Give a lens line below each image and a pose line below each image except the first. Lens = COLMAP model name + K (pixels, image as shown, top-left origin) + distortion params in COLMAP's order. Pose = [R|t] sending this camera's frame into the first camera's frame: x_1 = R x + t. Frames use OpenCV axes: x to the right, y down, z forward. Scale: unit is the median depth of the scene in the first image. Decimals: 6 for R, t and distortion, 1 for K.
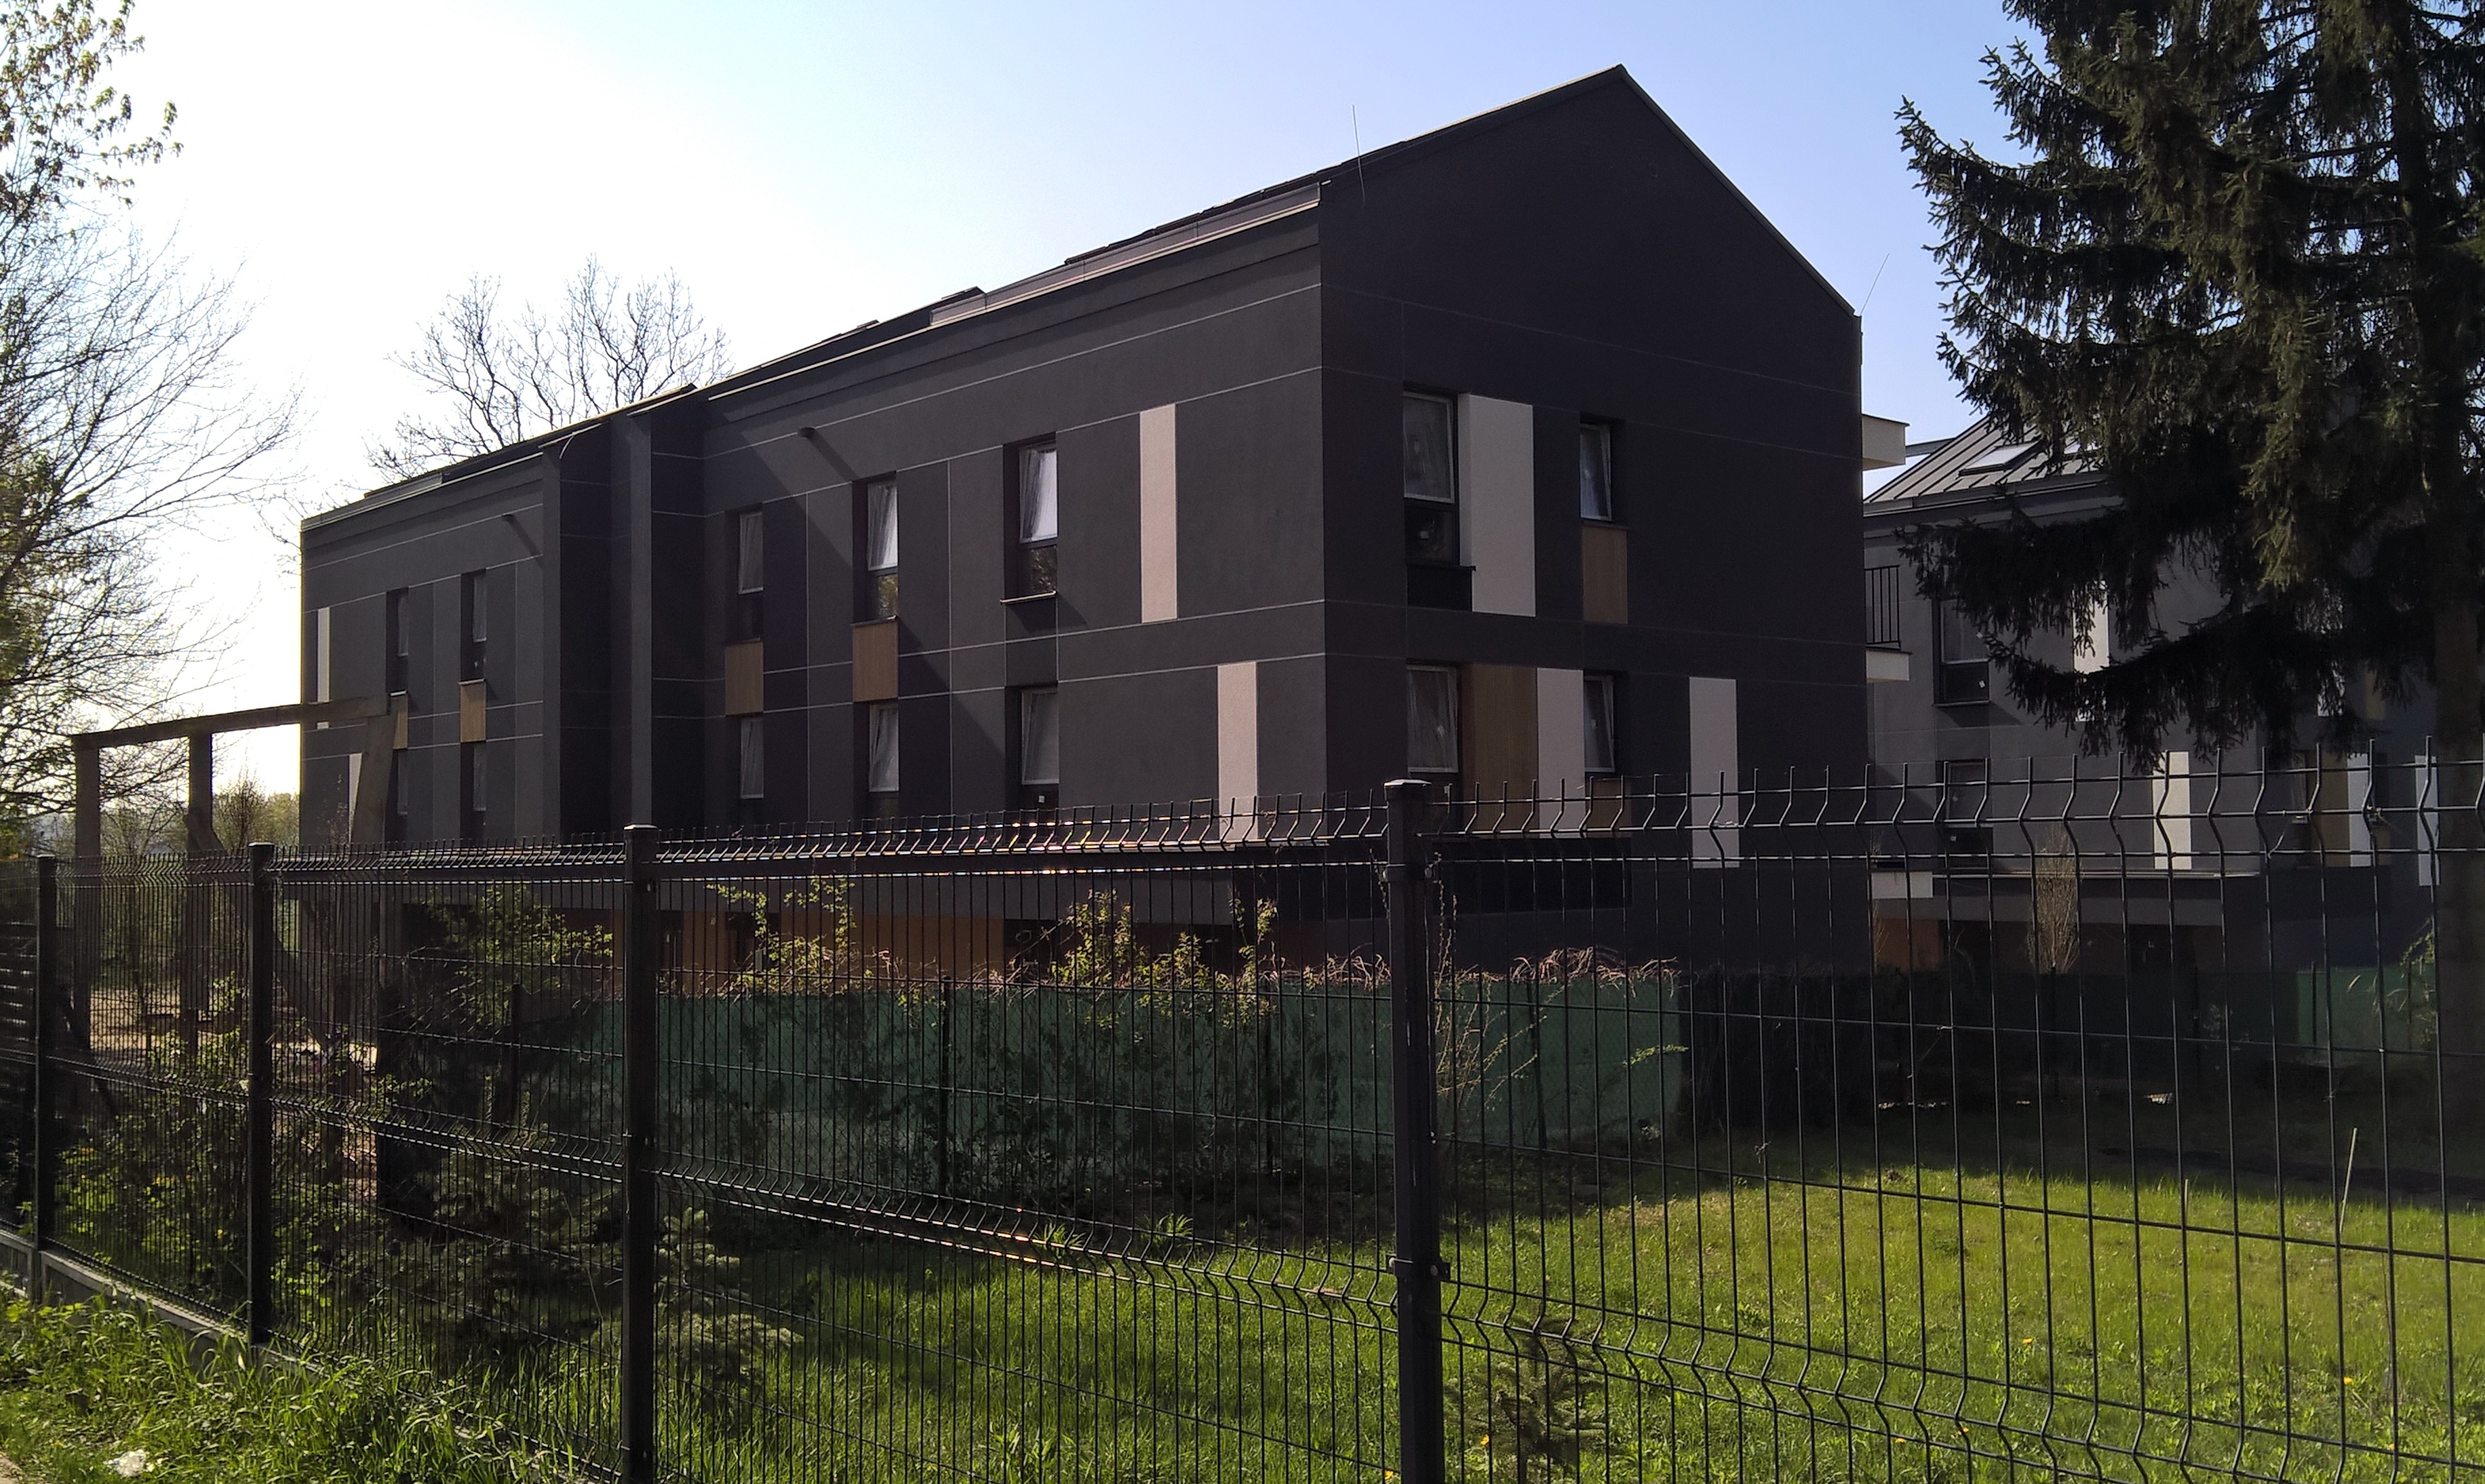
lens RADIAL K [[2360.1, 0, 1238.2], [0, 2360.1, 740.1], [0, 0, 1]] dist [-0.010171, 0.000000]
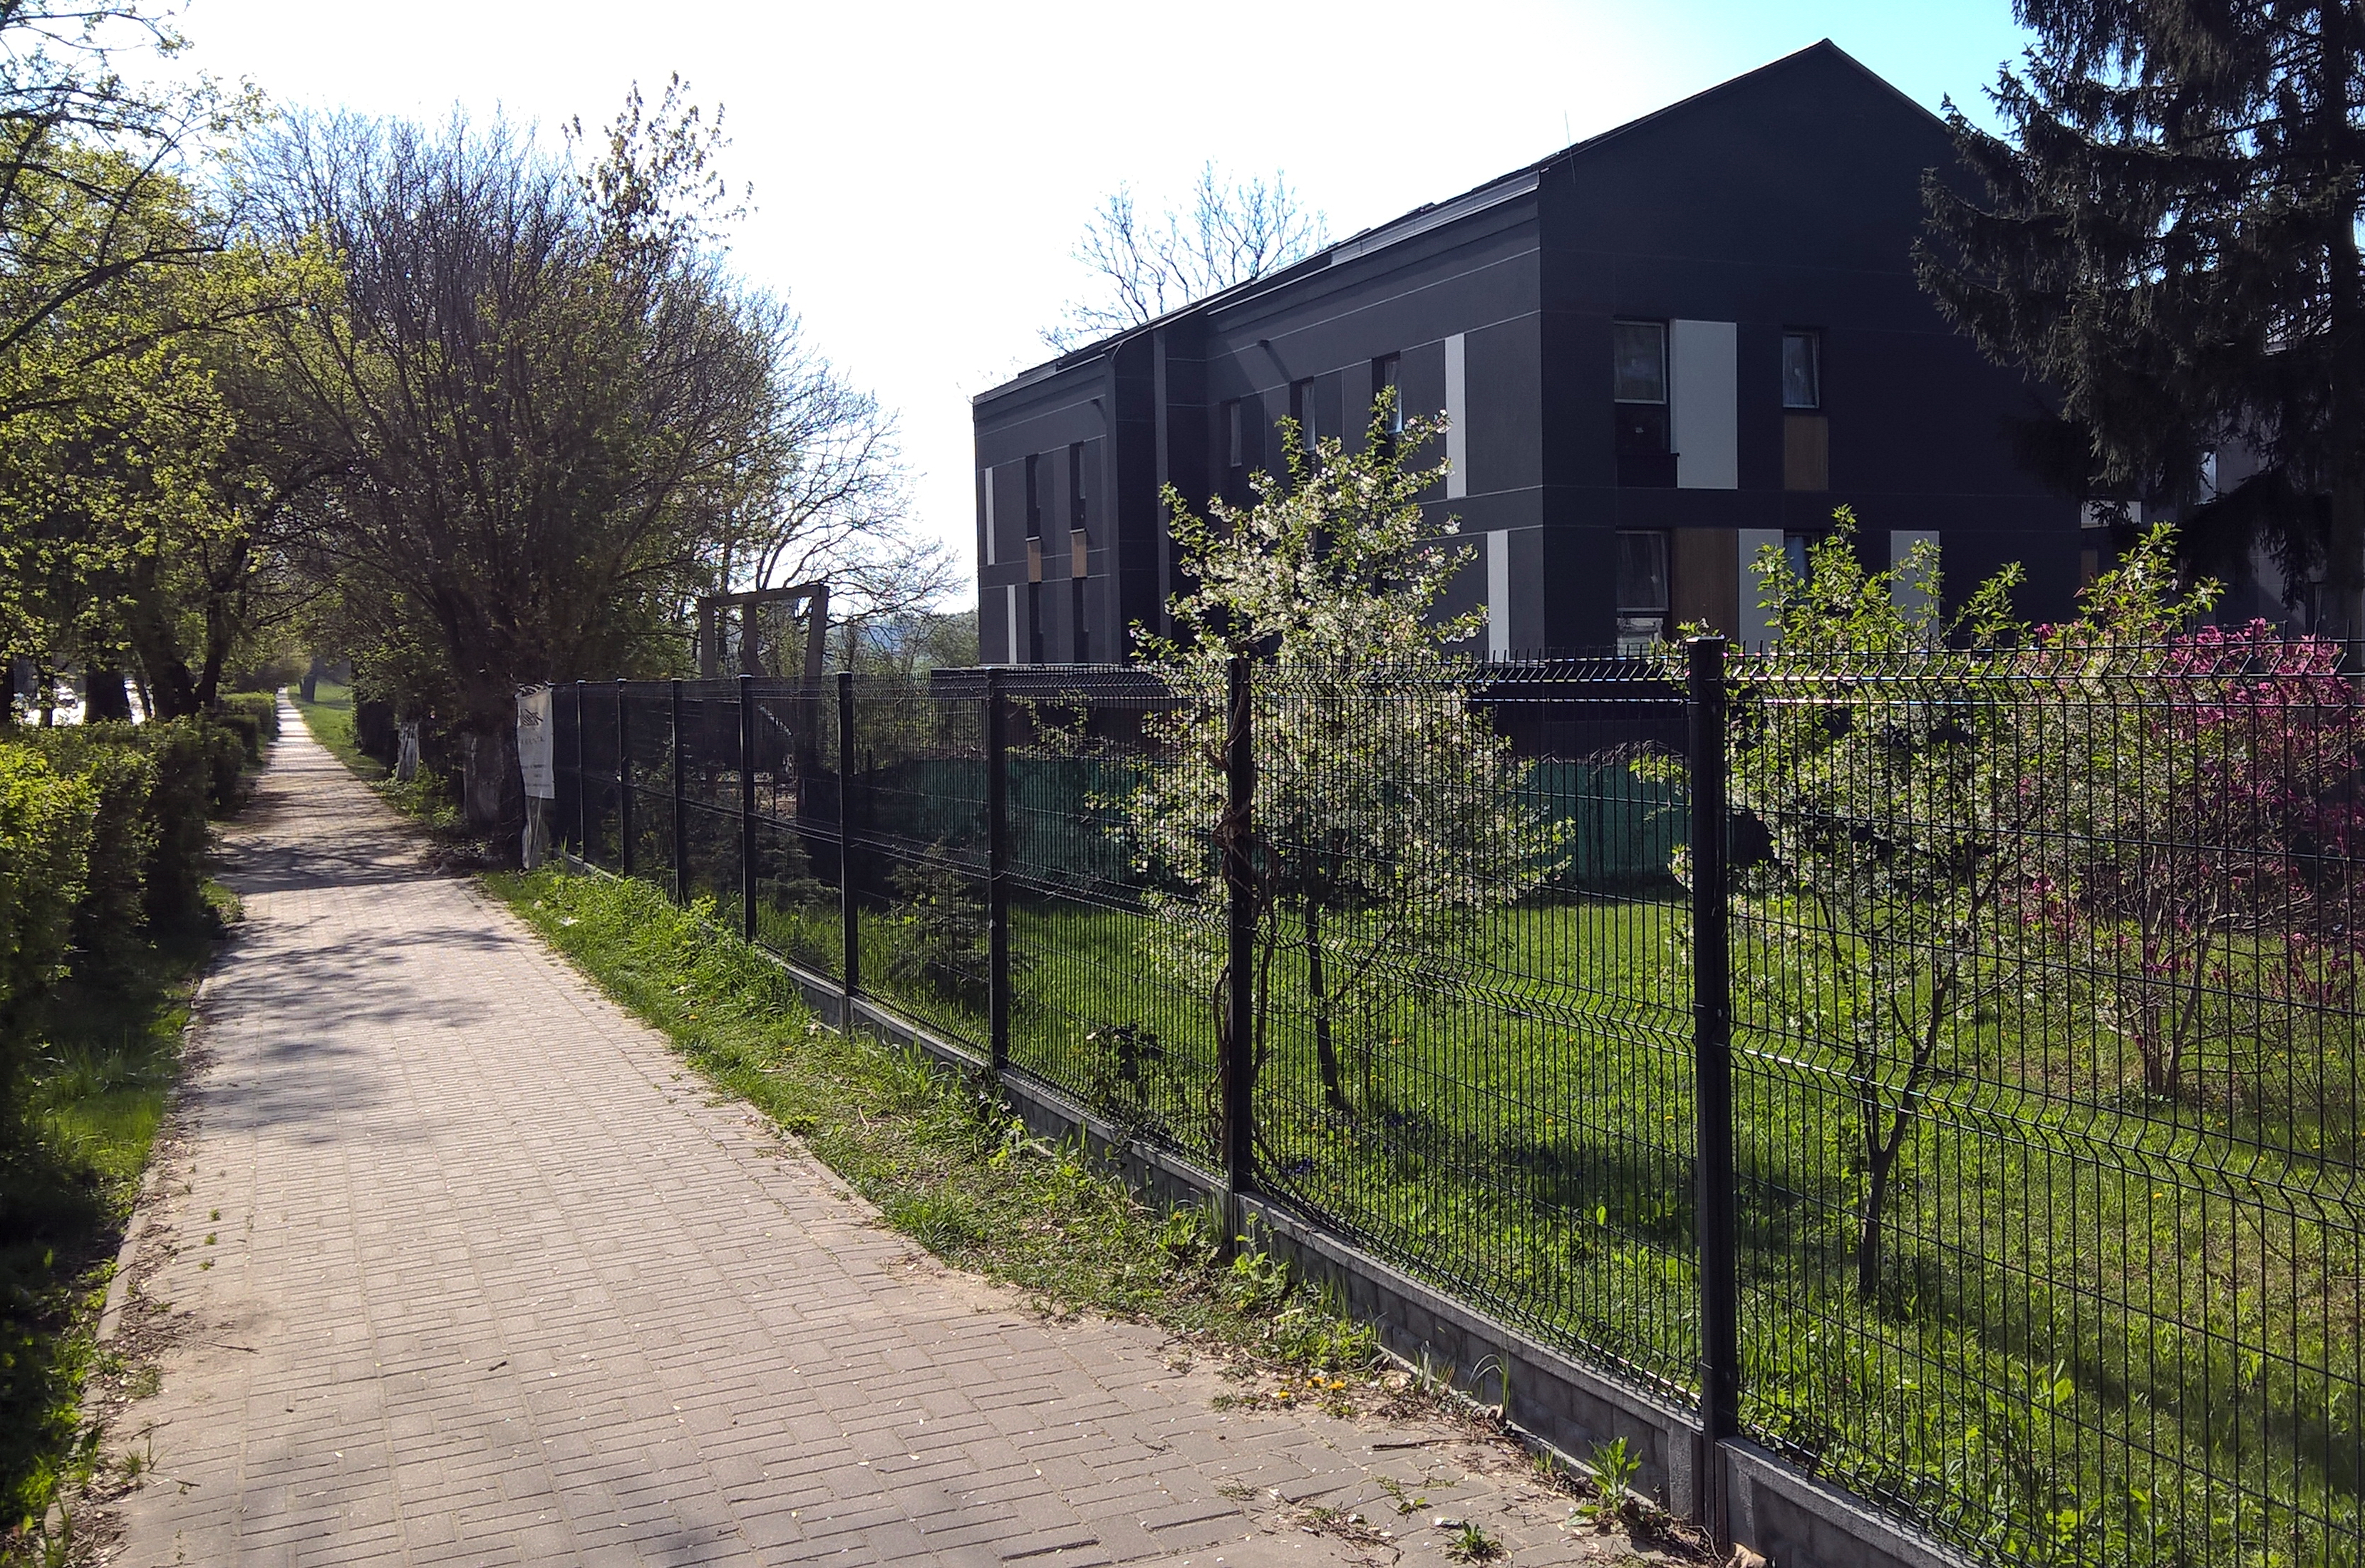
lens RADIAL K [[2046.7, 0, 1186.9], [0, 2046.7, 780.8], [0, 0, 1]] dist [-0.004156, -0.000834]
pose [[0.959401, 0.014545, -0.281672, 0.153254], [0.015373, 0.994488, 0.103715, -0.013488], [0.281628, -0.103834, 0.953889, -0.173464]]
